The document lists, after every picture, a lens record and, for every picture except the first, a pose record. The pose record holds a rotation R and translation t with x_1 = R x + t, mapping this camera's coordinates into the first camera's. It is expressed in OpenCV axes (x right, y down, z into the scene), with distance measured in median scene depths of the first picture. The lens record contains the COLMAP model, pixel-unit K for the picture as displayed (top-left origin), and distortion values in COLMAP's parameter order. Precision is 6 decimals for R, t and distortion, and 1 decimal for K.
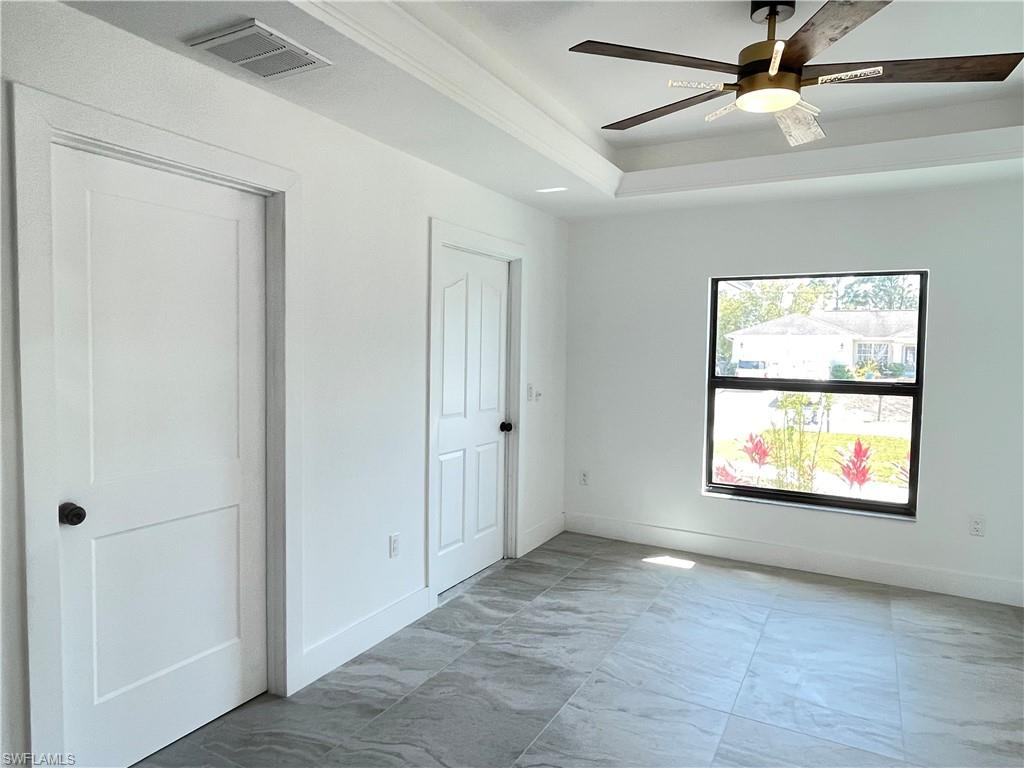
lens RADIAL K [[638.1, 0, 513.4], [0, 638.1, 386.0], [0, 0, 1]] dist [0.003271, 0.000402]
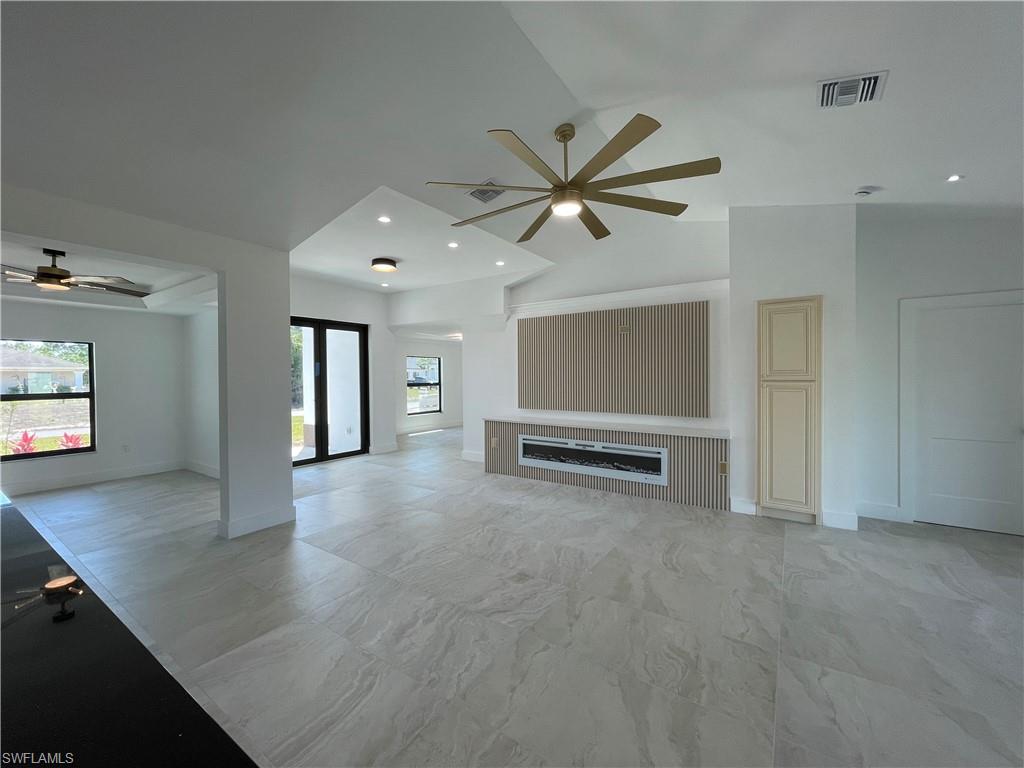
lens RADIAL K [[414.6, 0, 510.2], [0, 414.6, 379.9], [0, 0, 1]] dist [-0.003610, 0.002204]
pose [[0.101501, -0.029923, 0.994385, -0.642460], [0.070388, 0.997259, 0.022824, 0.022874], [-0.992342, 0.067676, 0.103329, -0.597725]]
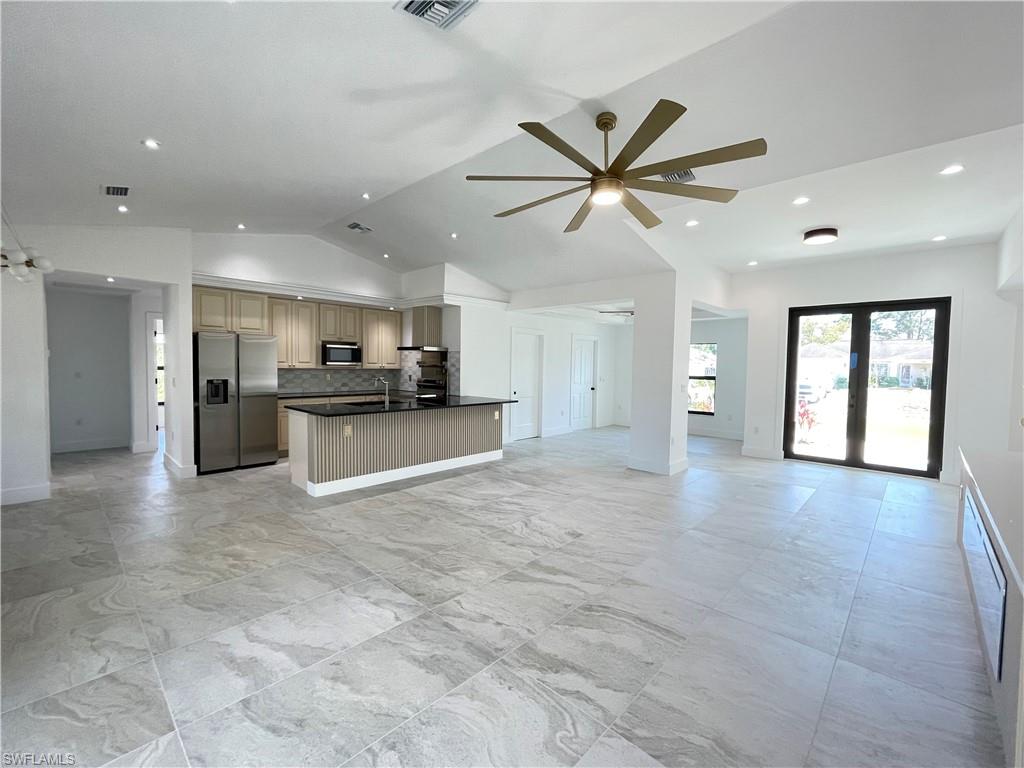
lens RADIAL K [[433.8, 0, 513.3], [0, 433.8, 383.8], [0, 0, 1]] dist [-0.002033, 0.000139]
pose [[0.967781, 0.009213, -0.251625, 0.167721], [-0.014191, 0.999738, -0.017975, 0.087960], [0.251393, 0.020967, 0.967658, -1.431851]]
